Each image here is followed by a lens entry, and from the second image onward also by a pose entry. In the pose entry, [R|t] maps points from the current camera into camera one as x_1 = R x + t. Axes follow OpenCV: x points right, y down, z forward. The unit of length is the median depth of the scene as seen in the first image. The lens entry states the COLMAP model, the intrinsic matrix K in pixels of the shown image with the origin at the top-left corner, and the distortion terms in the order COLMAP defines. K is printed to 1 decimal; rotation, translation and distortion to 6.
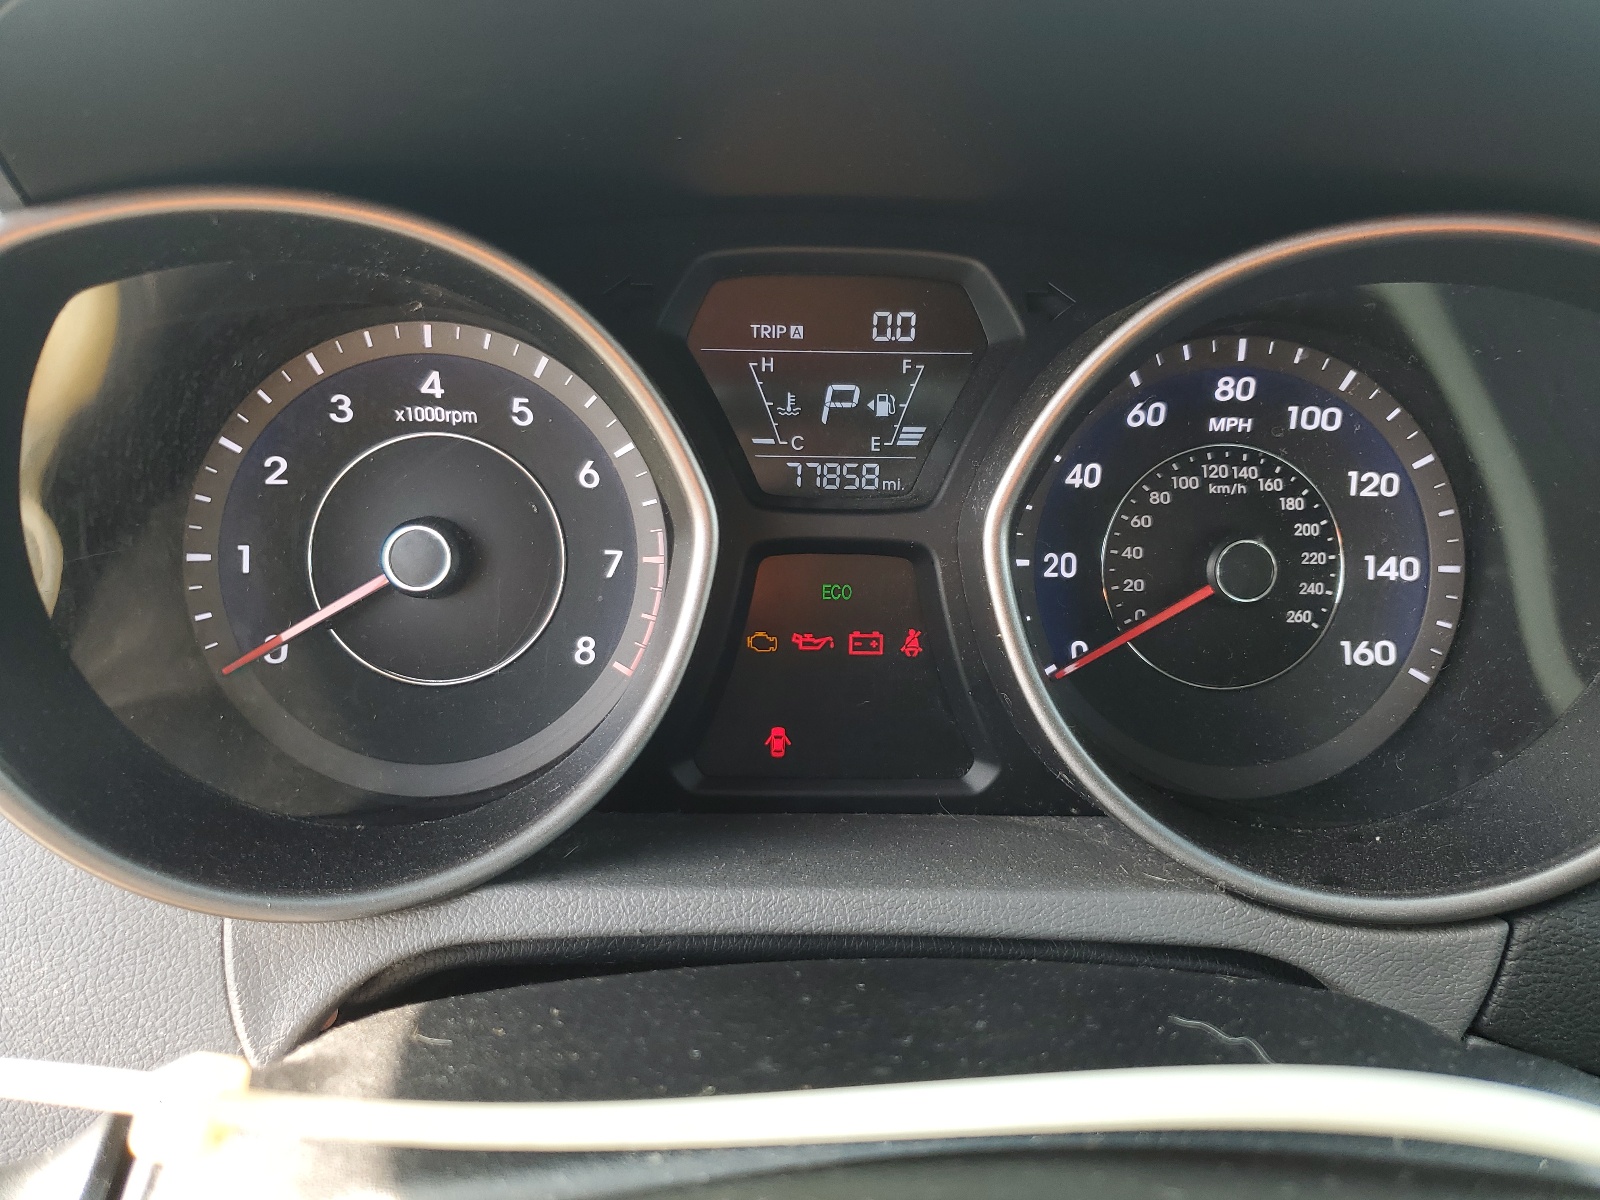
lens RADIAL K [[1383.8, 0, 800.0], [0, 1383.8, 600.0], [0, 0, 1]] dist [-0.000109, -0.000657]
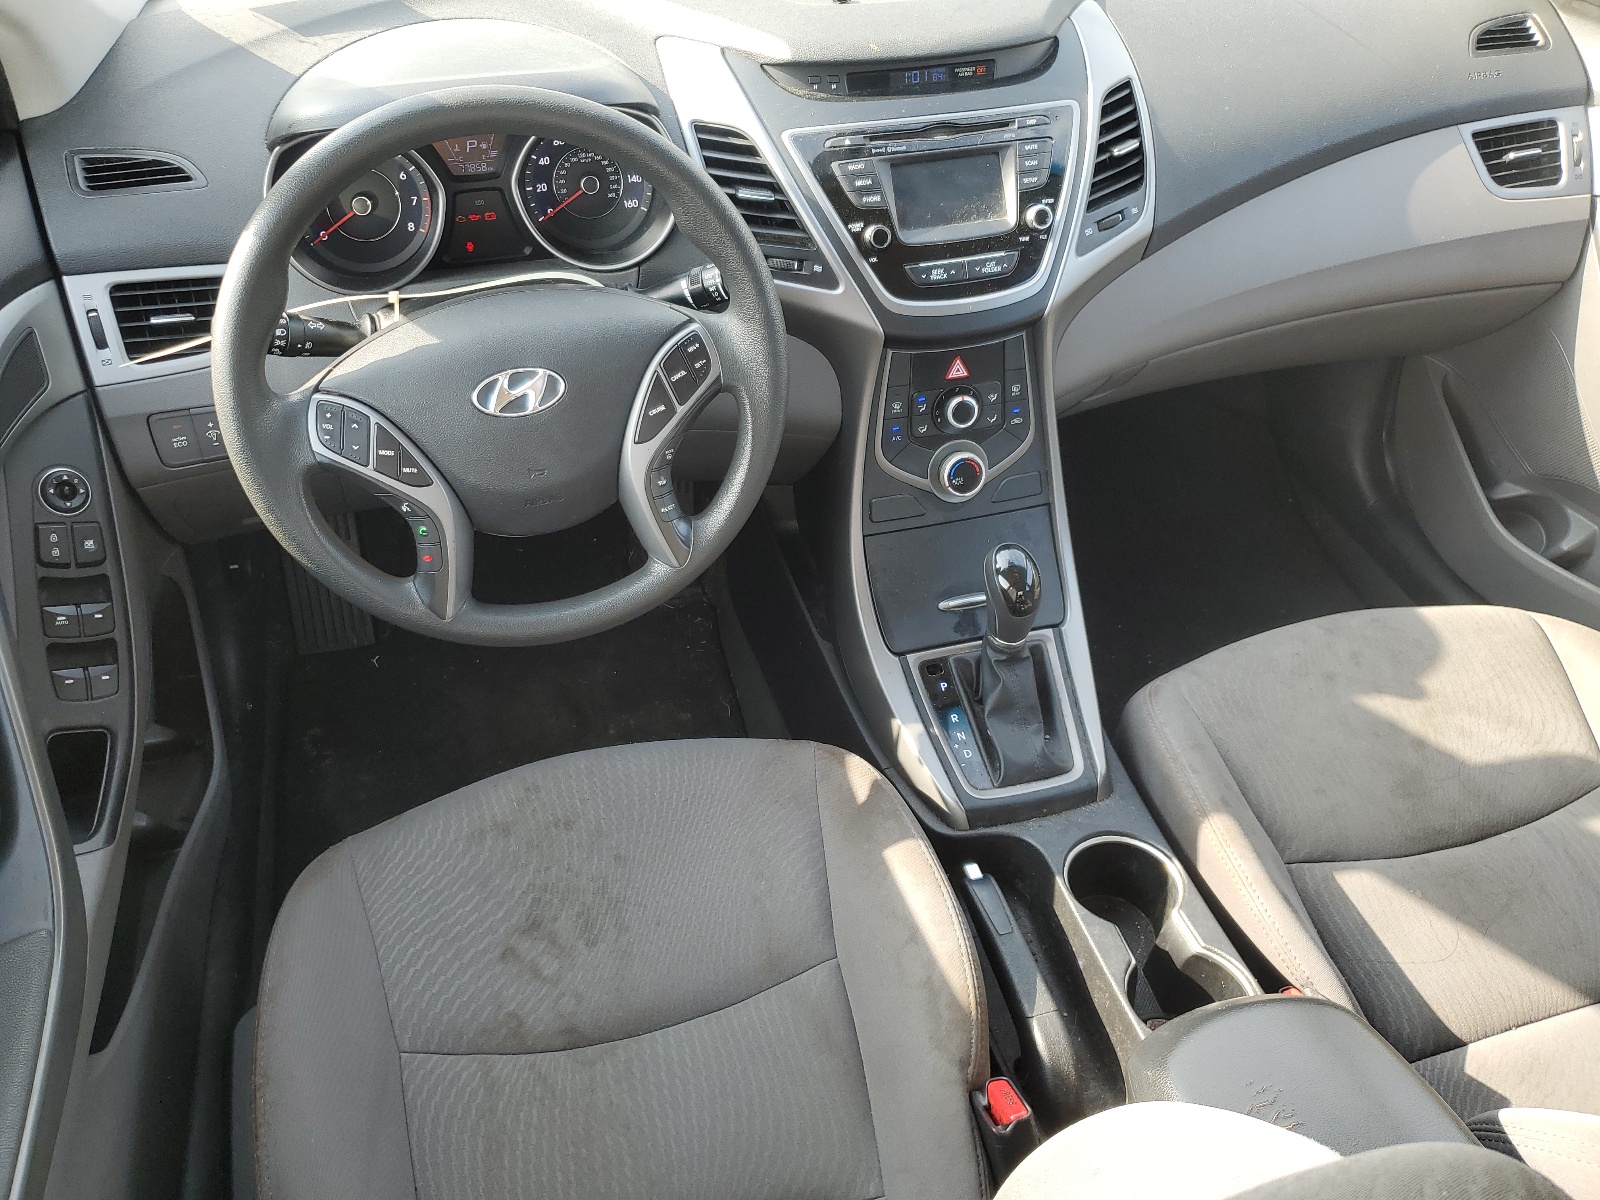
lens RADIAL K [[1383.8, 0, 800.0], [0, 1383.8, 600.0], [0, 0, 1]] dist [-0.000109, -0.000657]
pose [[0.974219, -0.154207, 0.164675, 0.085742], [0.091503, 0.937277, 0.336361, -0.168680], [-0.206215, -0.312621, 0.927224, -2.800400]]
